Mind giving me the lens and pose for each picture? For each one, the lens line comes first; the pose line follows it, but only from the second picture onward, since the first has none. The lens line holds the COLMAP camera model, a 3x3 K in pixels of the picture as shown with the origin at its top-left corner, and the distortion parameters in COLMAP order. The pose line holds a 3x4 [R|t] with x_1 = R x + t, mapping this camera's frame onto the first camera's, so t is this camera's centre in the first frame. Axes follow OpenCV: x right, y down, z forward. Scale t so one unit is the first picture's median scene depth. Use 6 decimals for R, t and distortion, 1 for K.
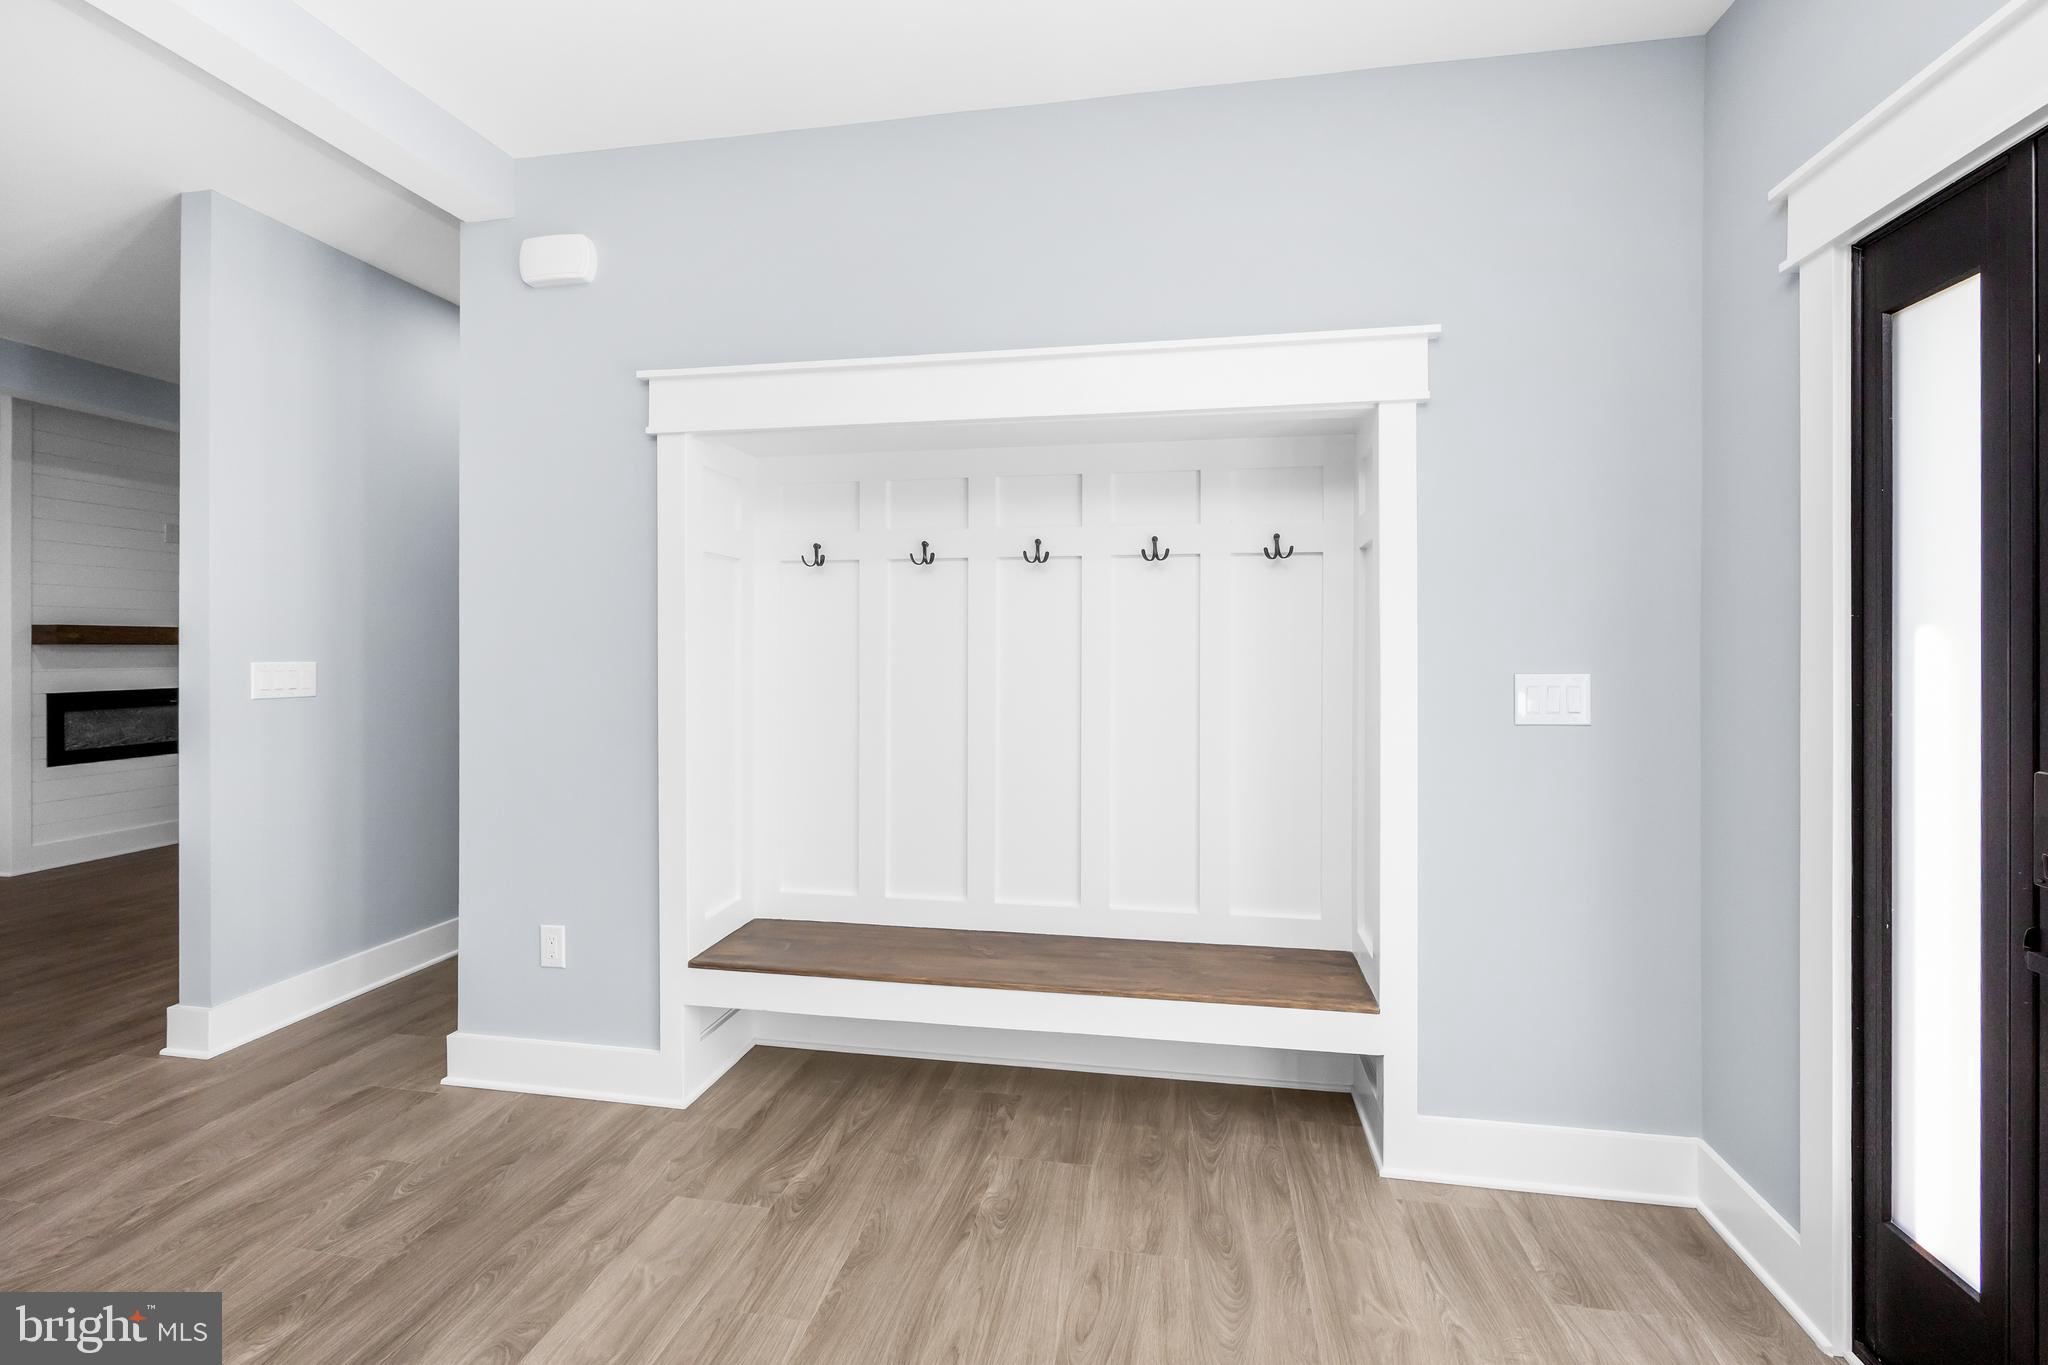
lens RADIAL K [[856.2, 0, 1047.9], [0, 856.2, 646.1], [0, 0, 1]] dist [-0.000032, -0.000110]
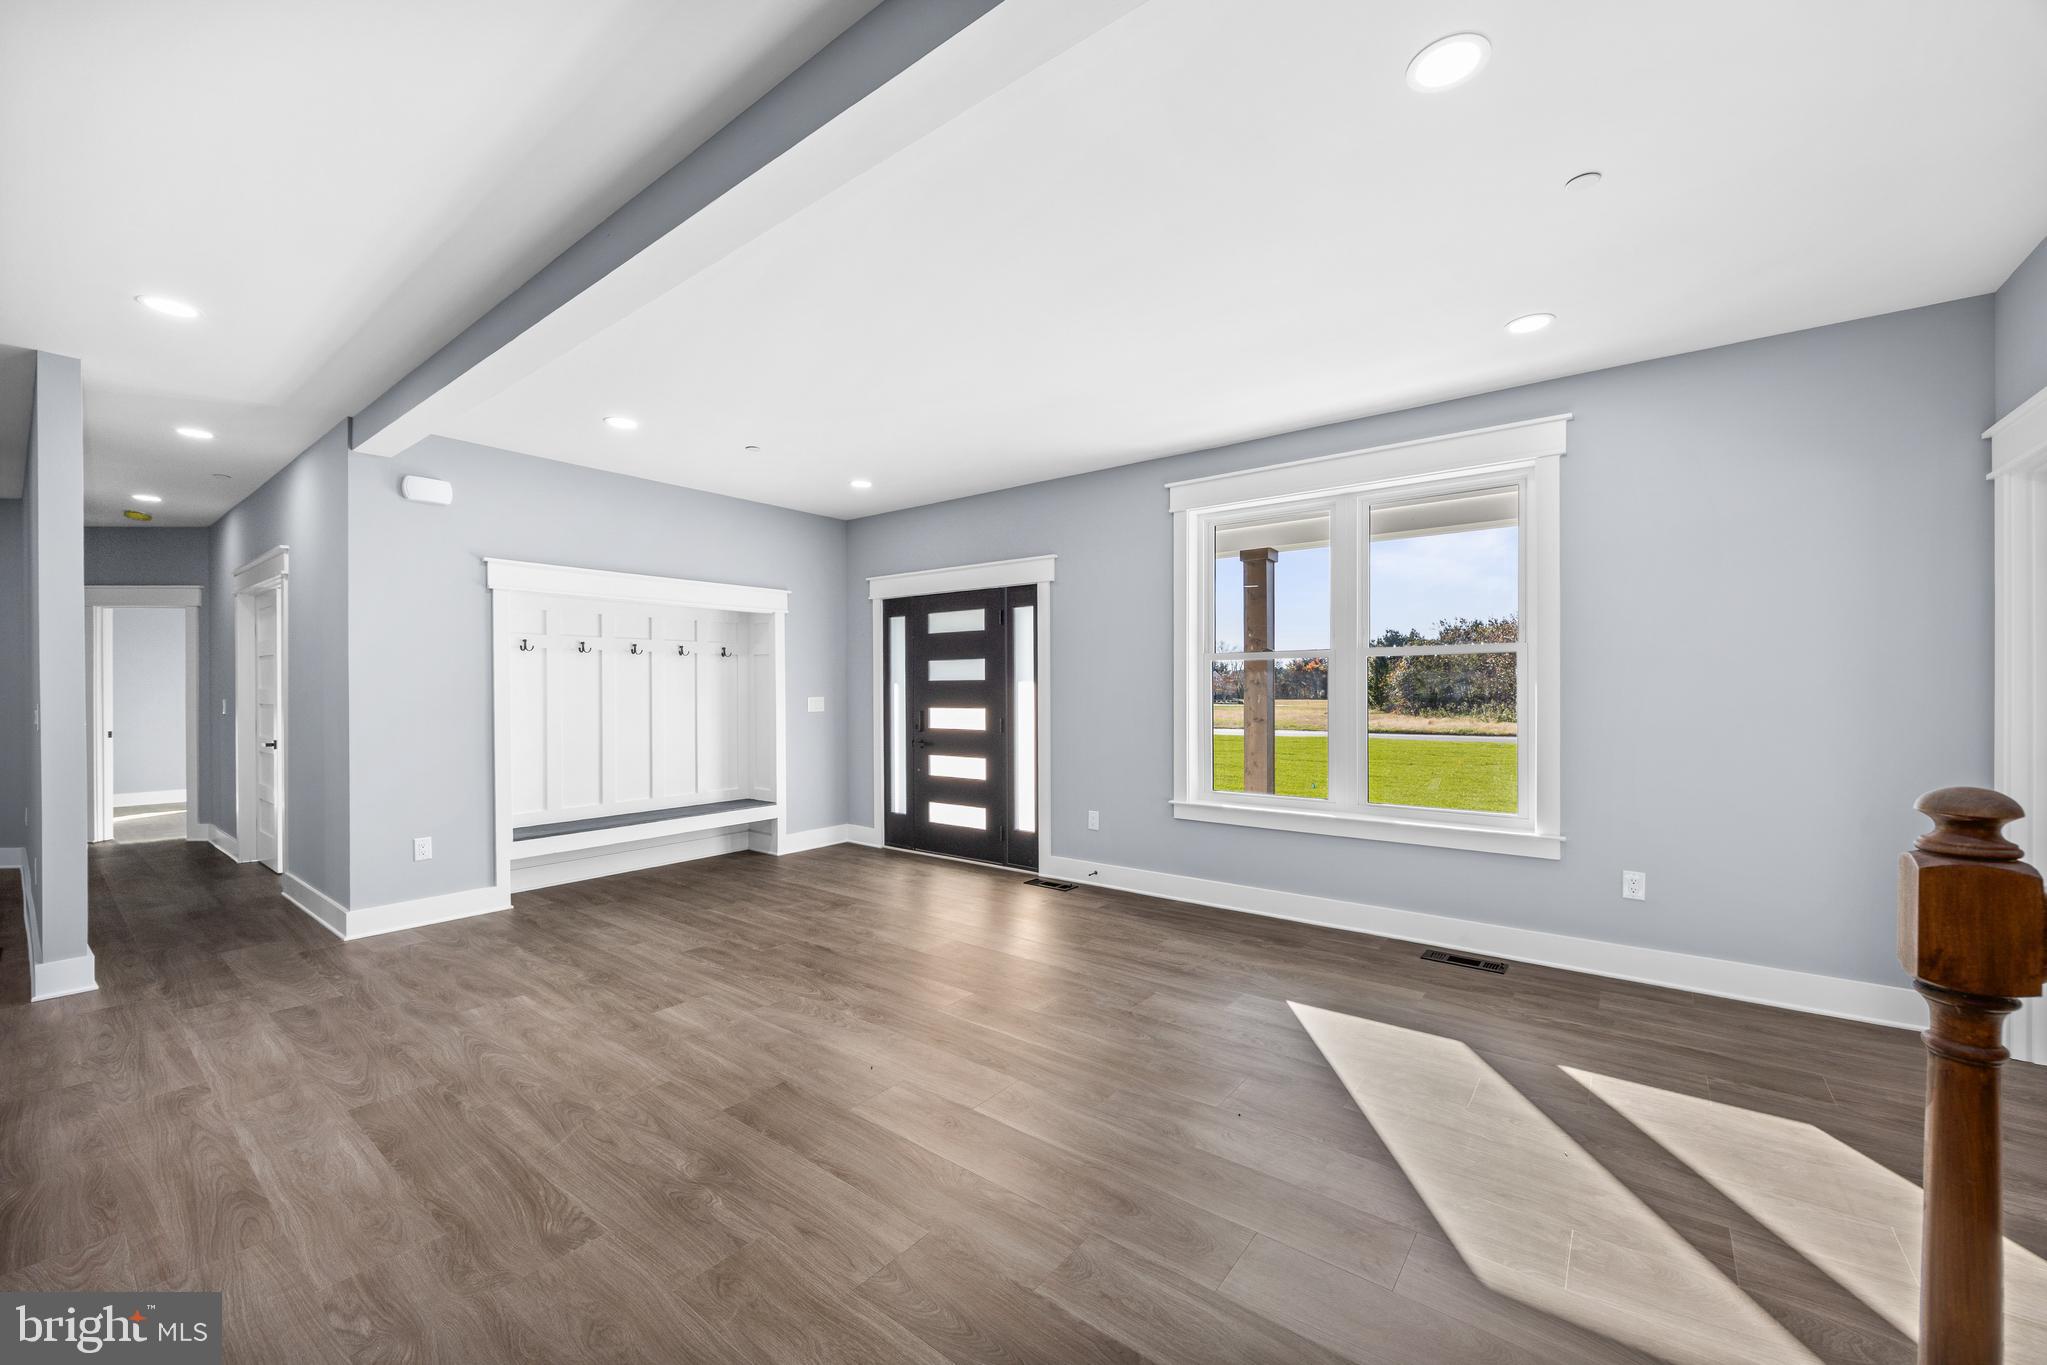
lens RADIAL K [[798.5, 0, 1017.0], [0, 798.5, 691.0], [0, 0, 1]] dist [0.001325, 0.000305]
pose [[0.475204, -0.005941, 0.879856, -1.579163], [0.004879, 0.999980, 0.004116, -0.001797], [-0.879862, 0.002337, 0.475223, -1.053209]]
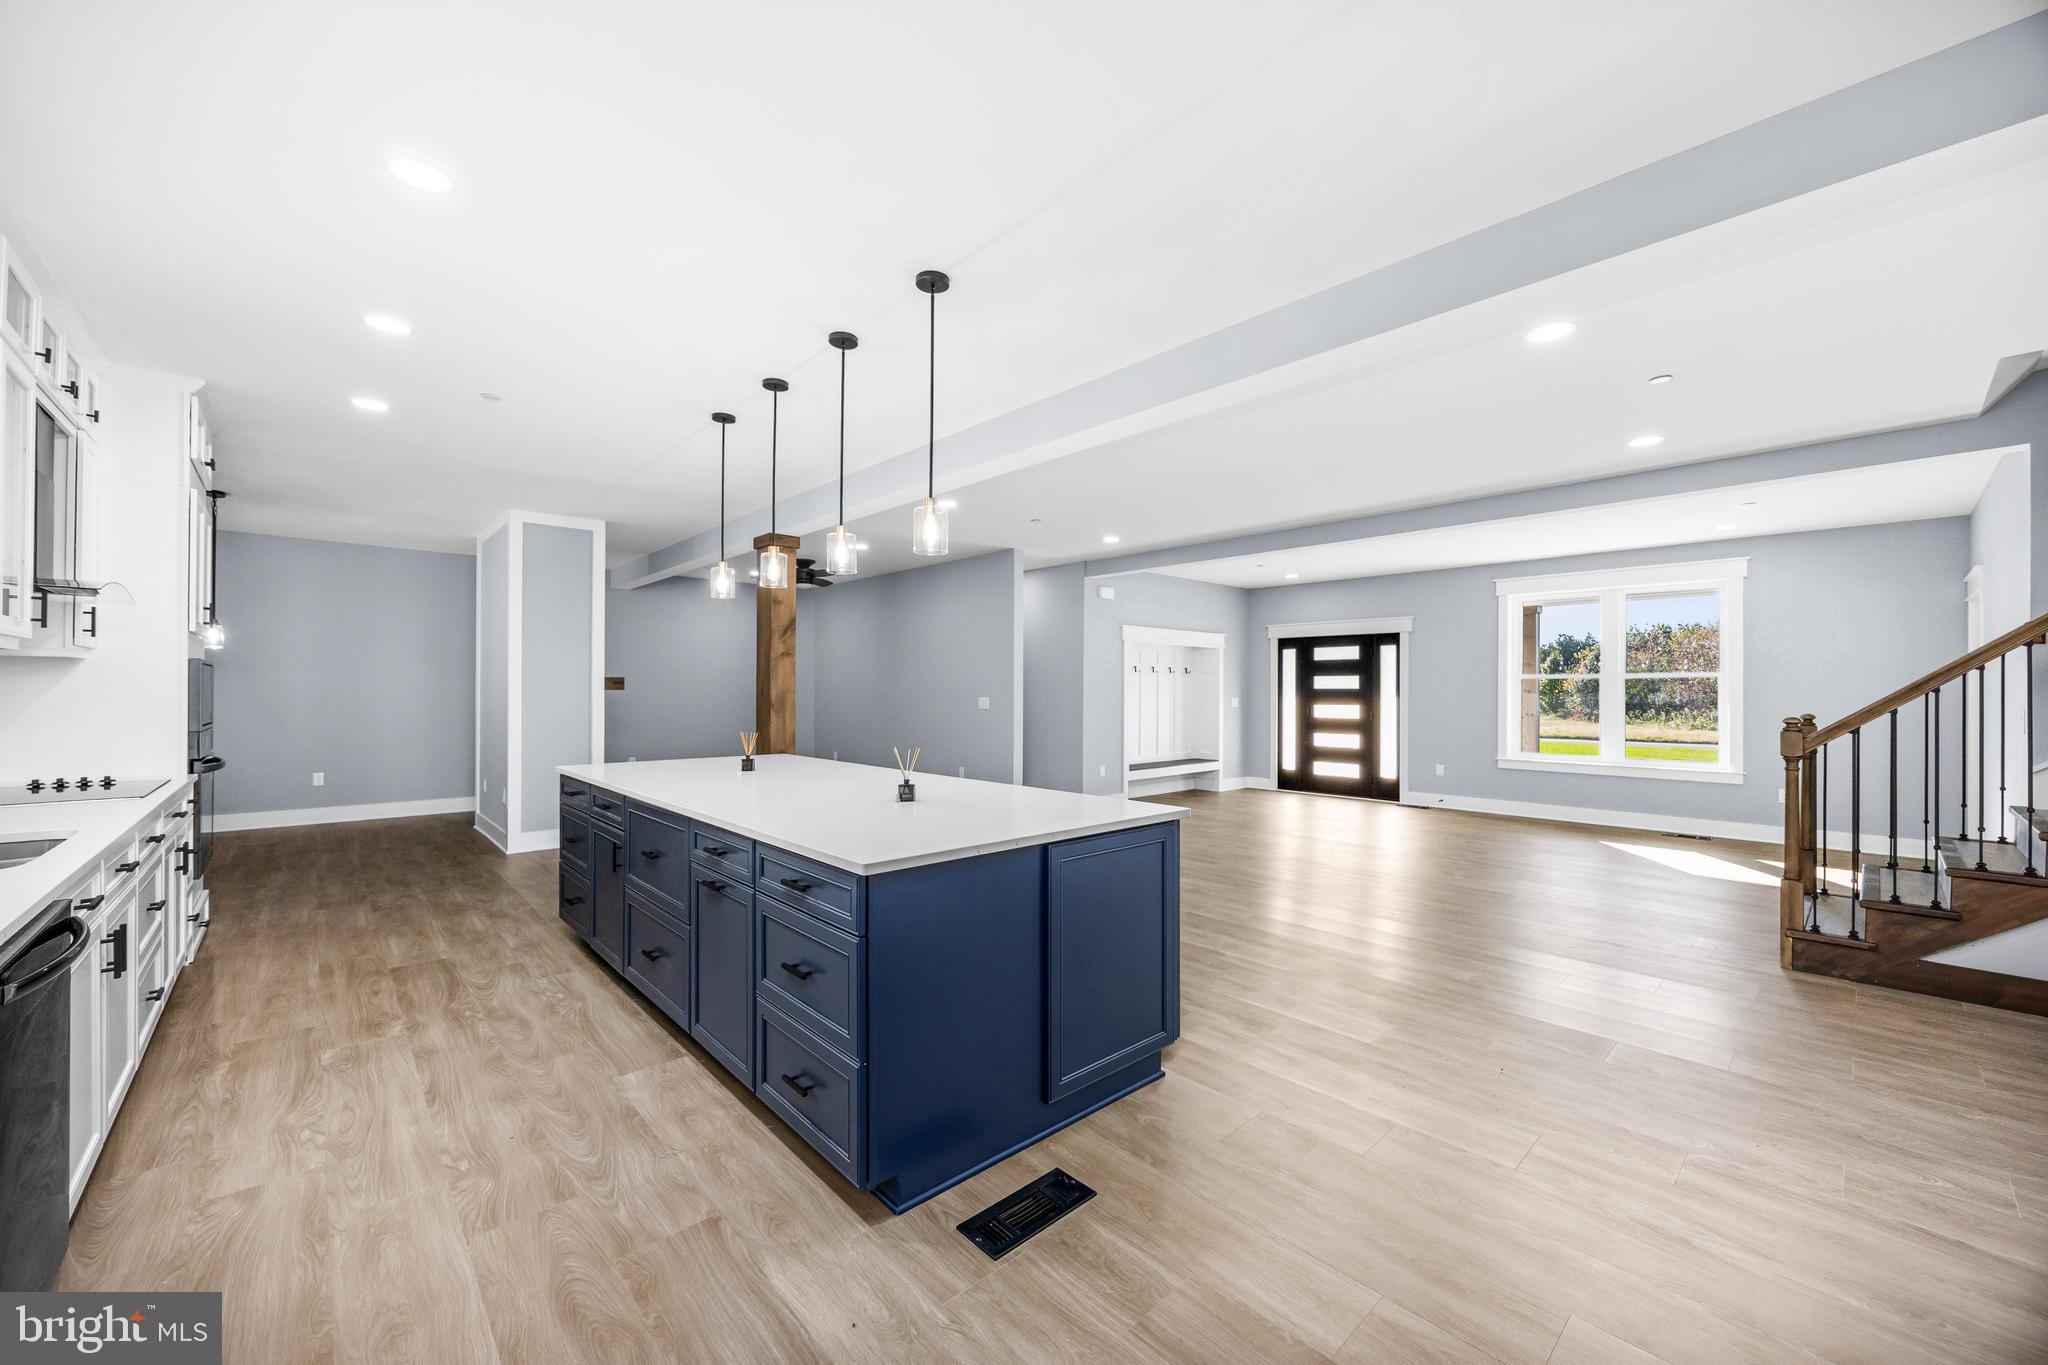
lens RADIAL K [[781.7, 0, 1027.5], [0, 781.7, 683.7], [0, 0, 1]] dist [0.001411, 0.000220]
pose [[0.608195, 0.008705, 0.793740, -3.712683], [-0.003369, 0.999959, -0.008385, -0.010733], [-0.793781, 0.002425, 0.608199, -0.897411]]
